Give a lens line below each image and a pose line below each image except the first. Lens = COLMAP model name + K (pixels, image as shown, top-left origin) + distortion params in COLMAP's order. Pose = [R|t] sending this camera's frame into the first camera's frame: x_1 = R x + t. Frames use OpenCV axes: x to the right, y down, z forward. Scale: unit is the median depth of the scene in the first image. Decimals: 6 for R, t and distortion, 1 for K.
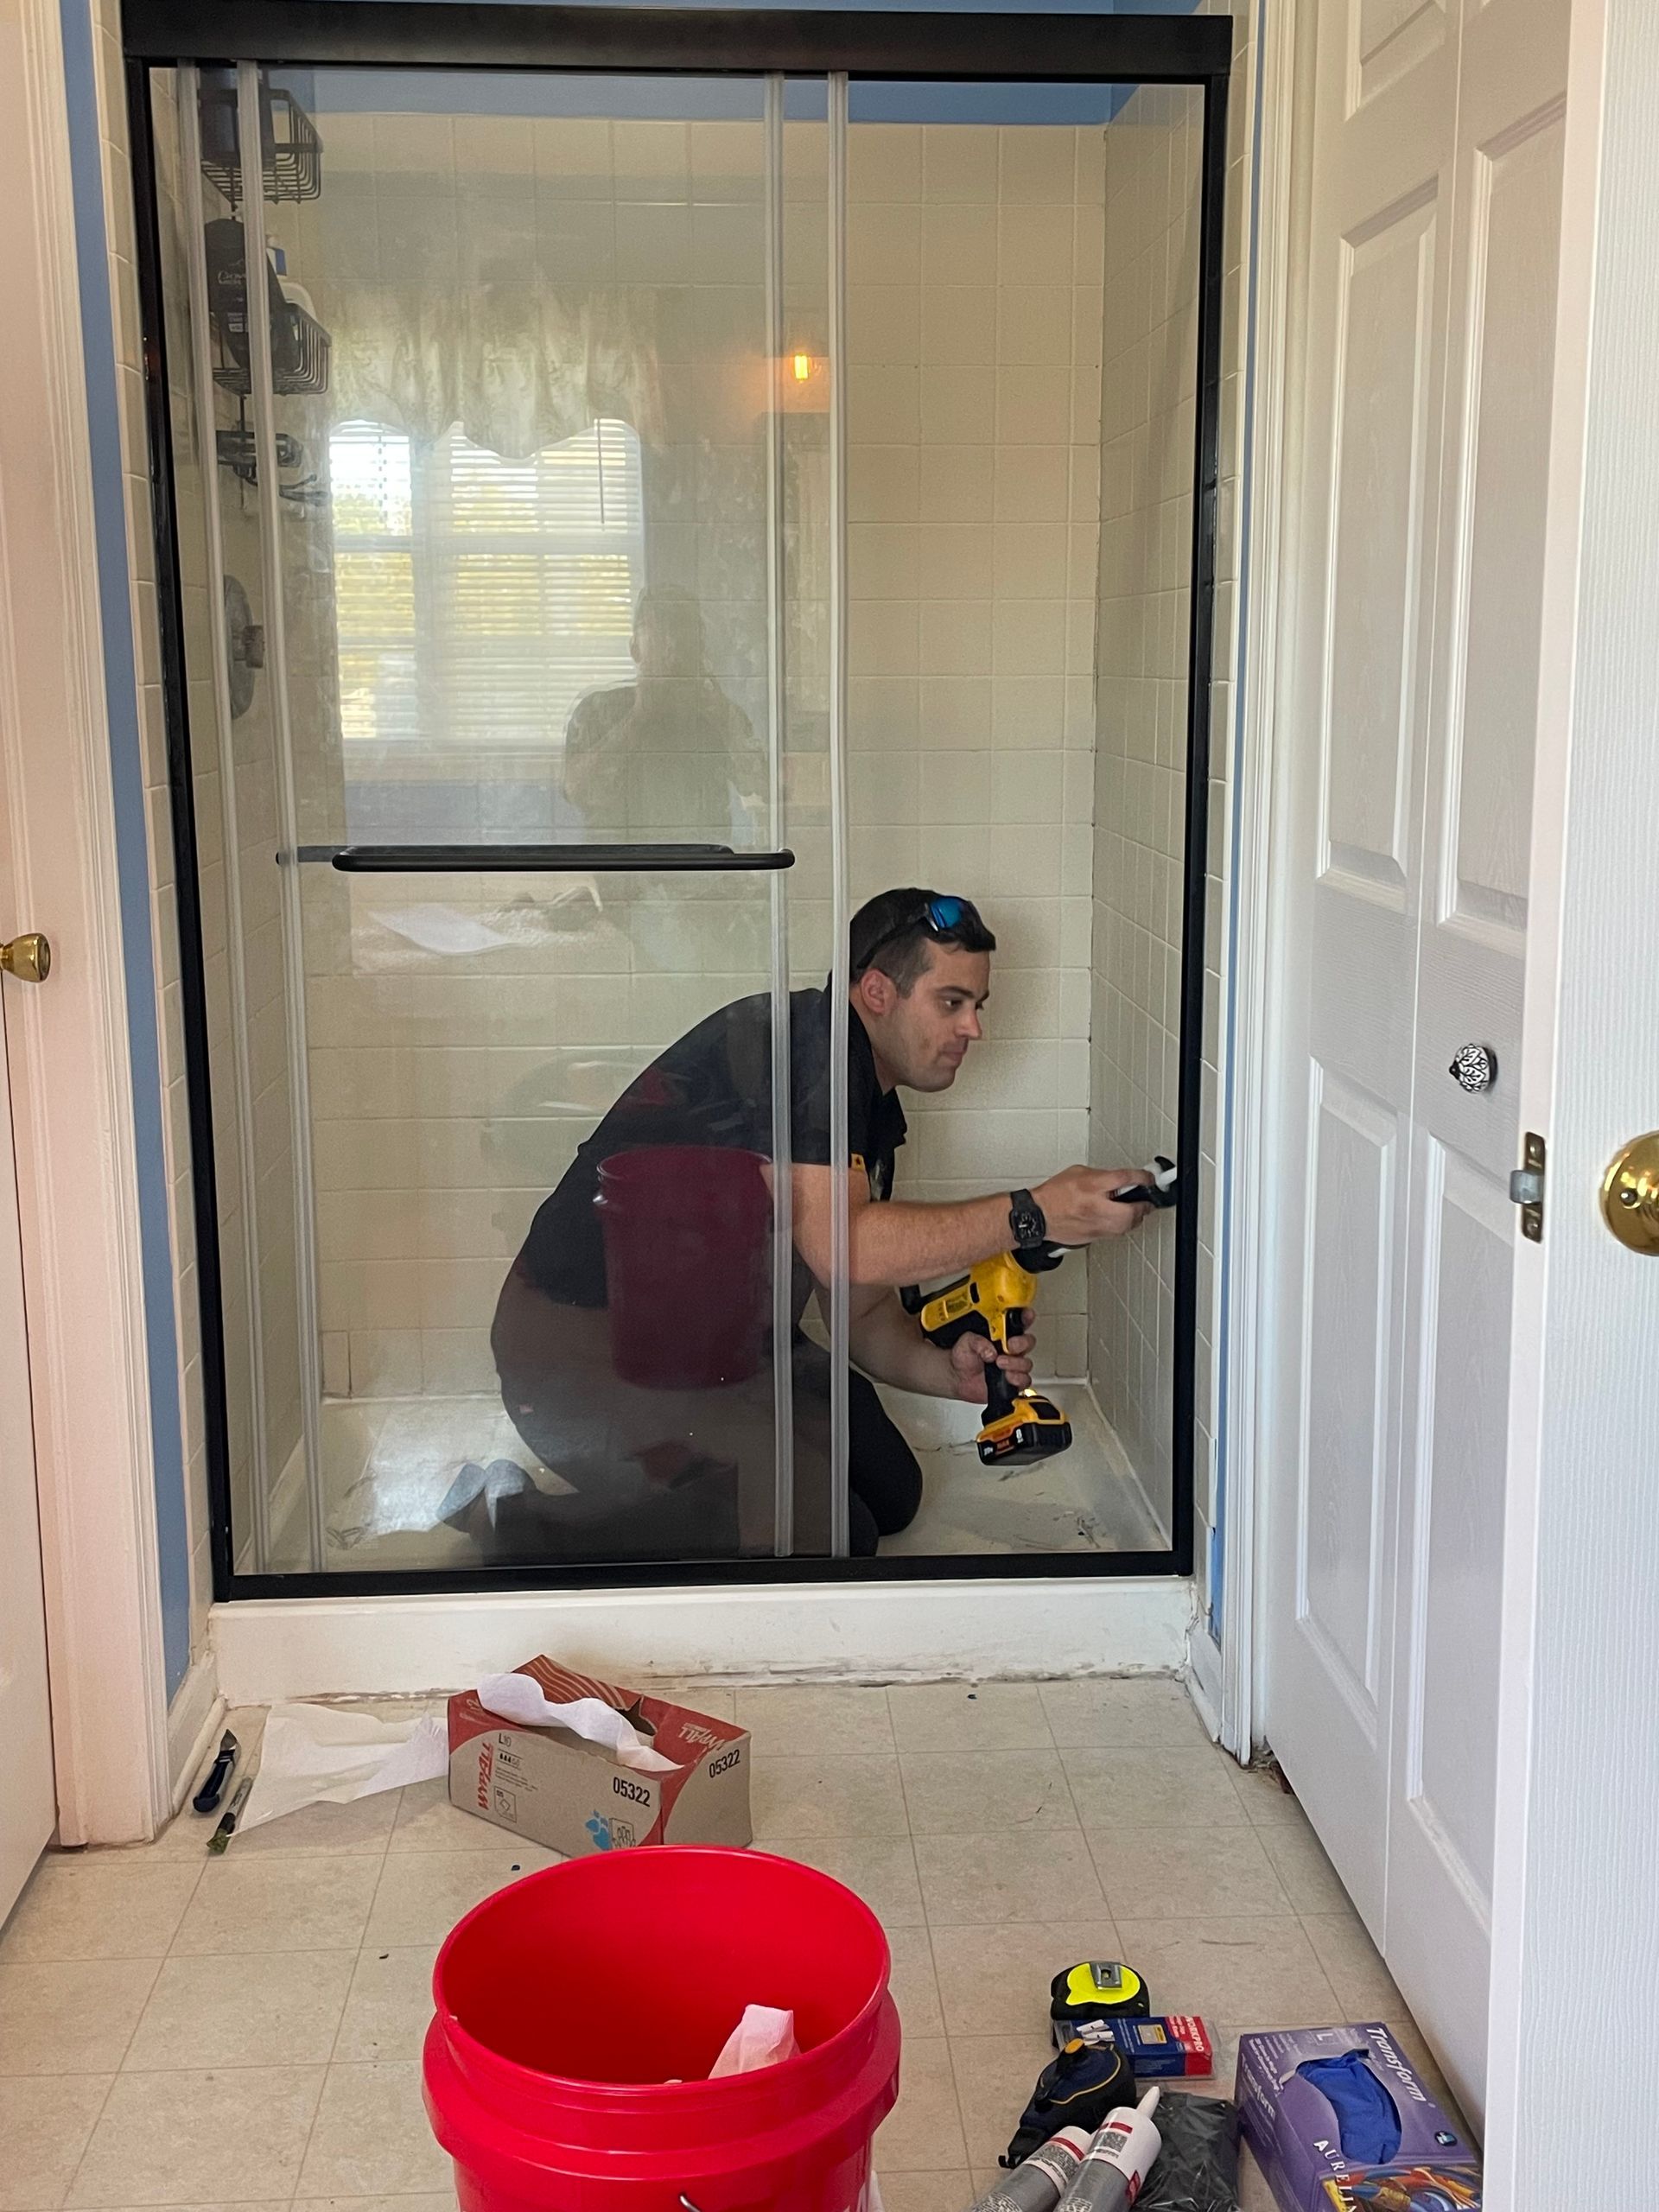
lens RADIAL K [[2414.1, 0, 829.5], [0, 2414.1, 1106.0], [0, 0, 1]] dist [0.043725, 0.021084]
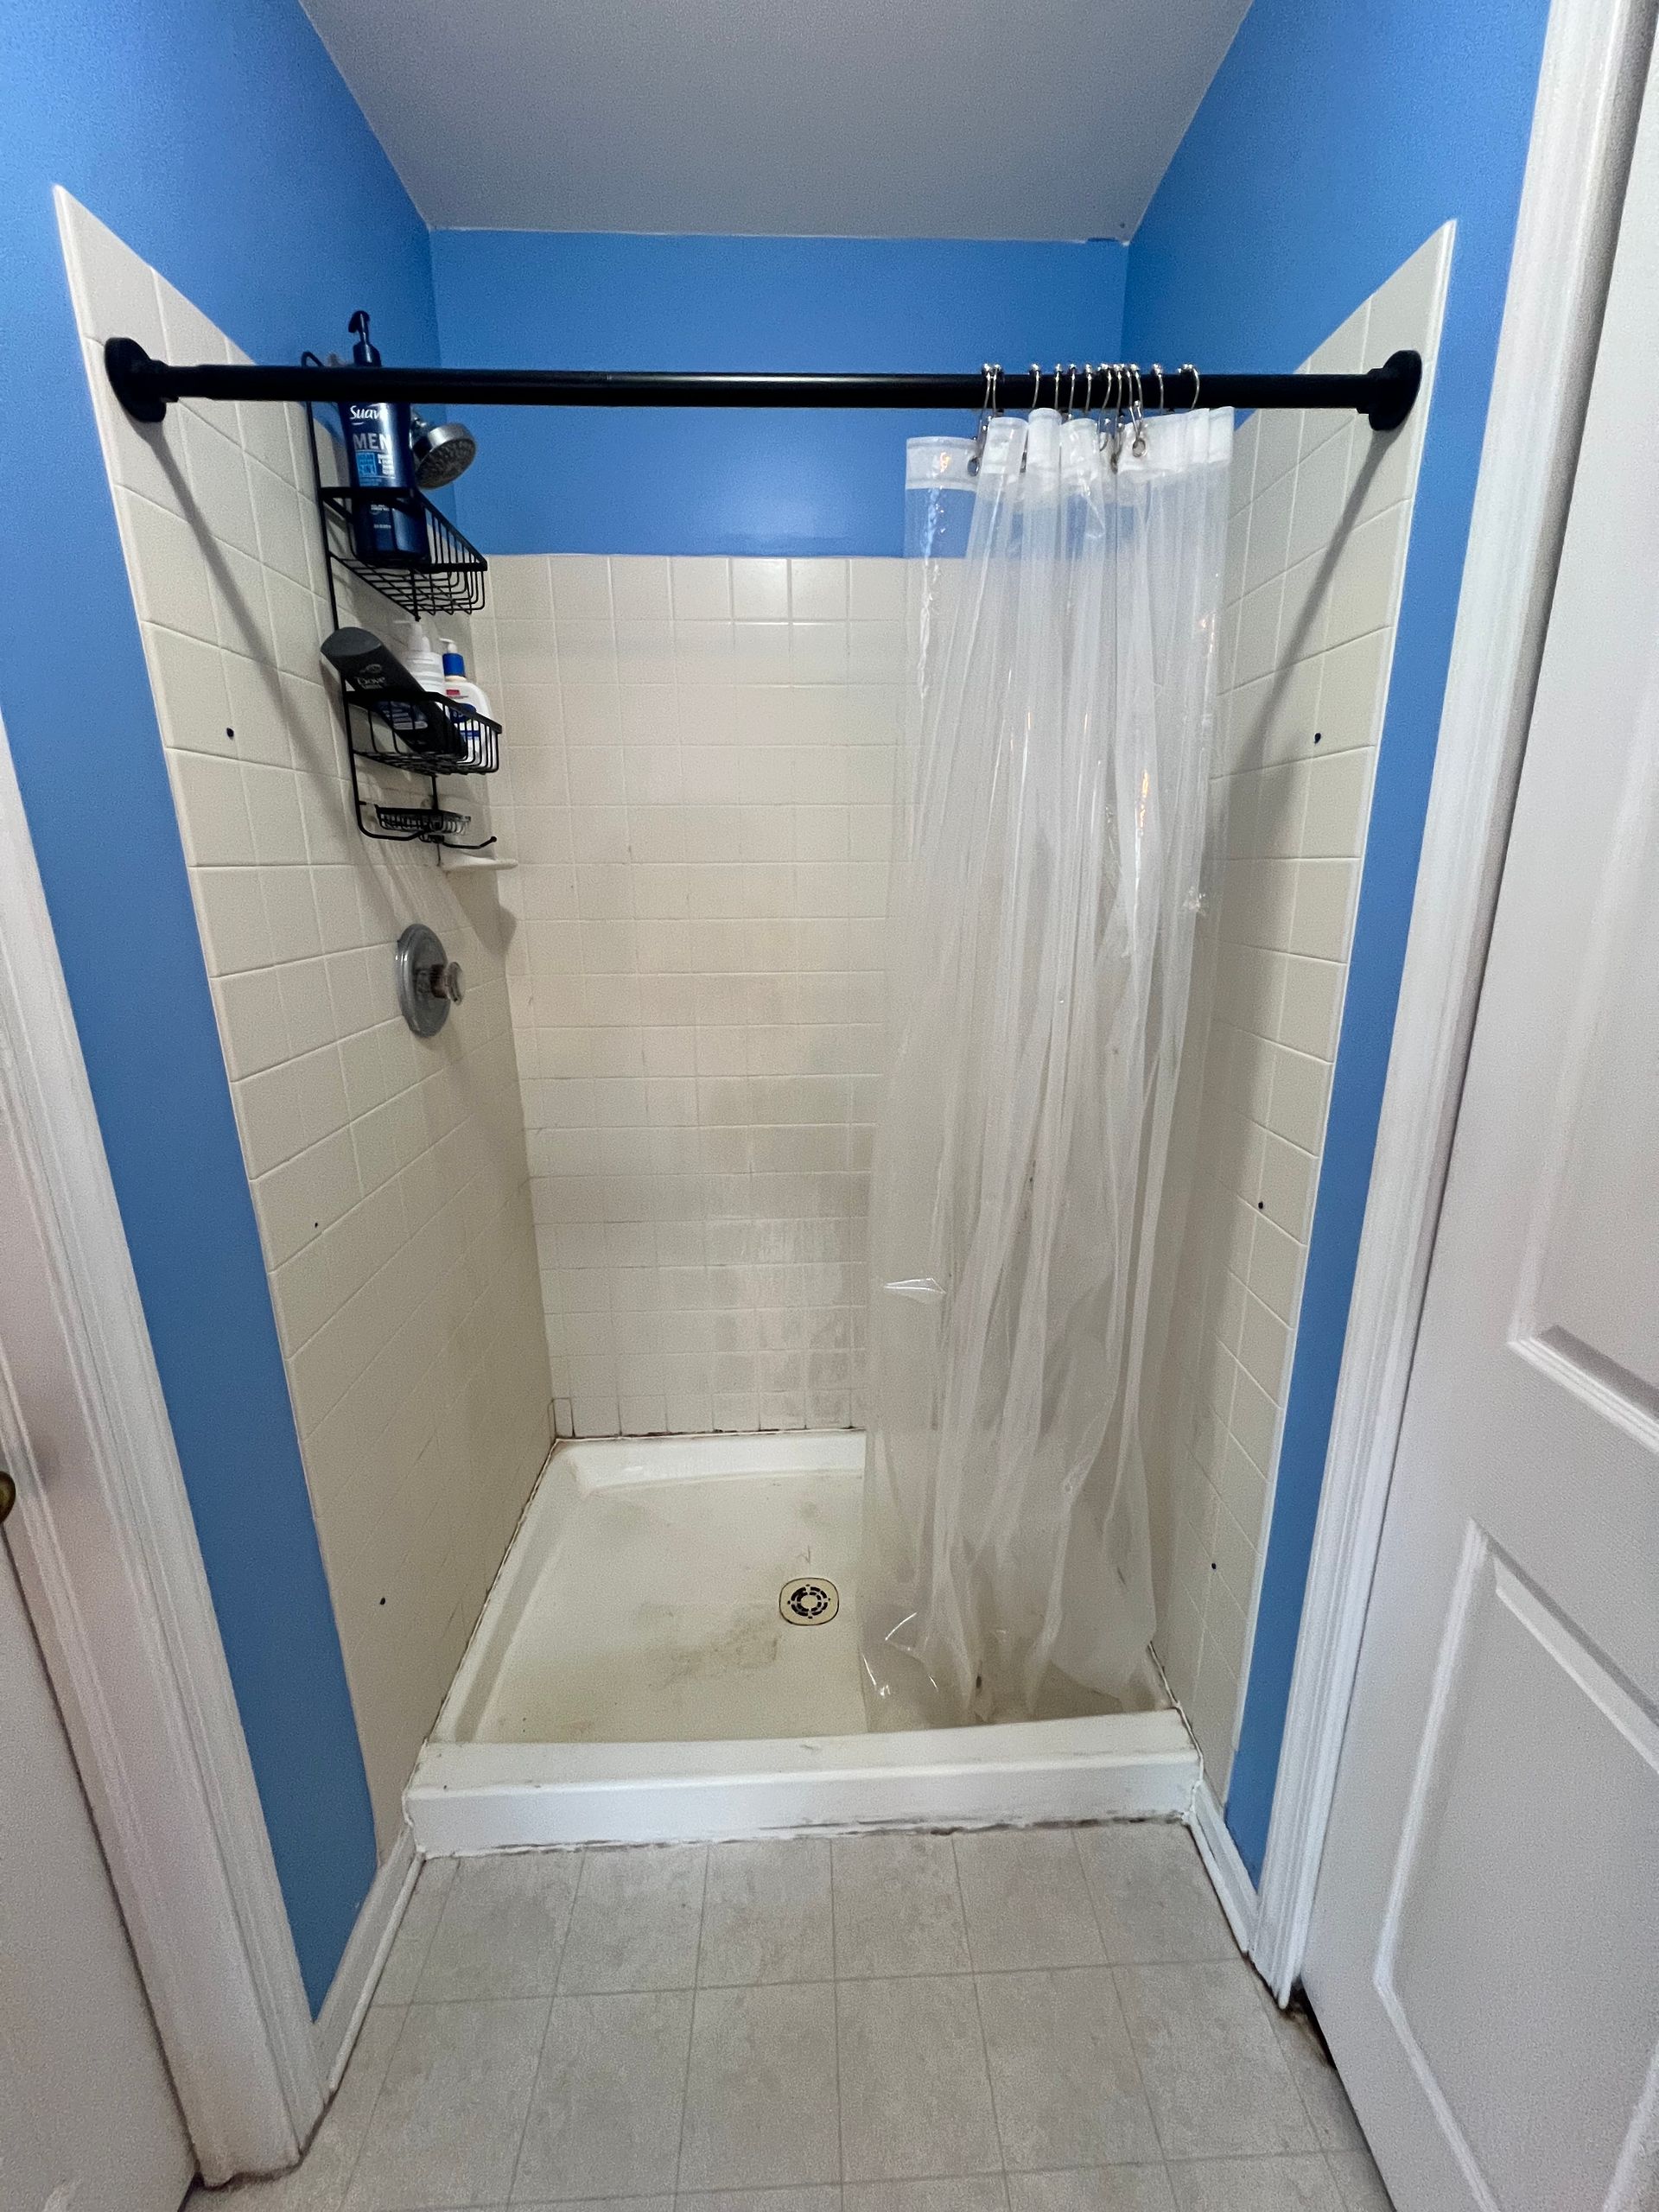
lens RADIAL K [[875.1, 0, 829.5], [0, 875.1, 1106.0], [0, 0, 1]] dist [0.000141, -0.000579]
pose [[0.999792, 0.000977, -0.020391, -0.030970], [0.000901, 0.995768, 0.091901, -0.175357], [0.020395, -0.091900, 0.995559, 0.584230]]
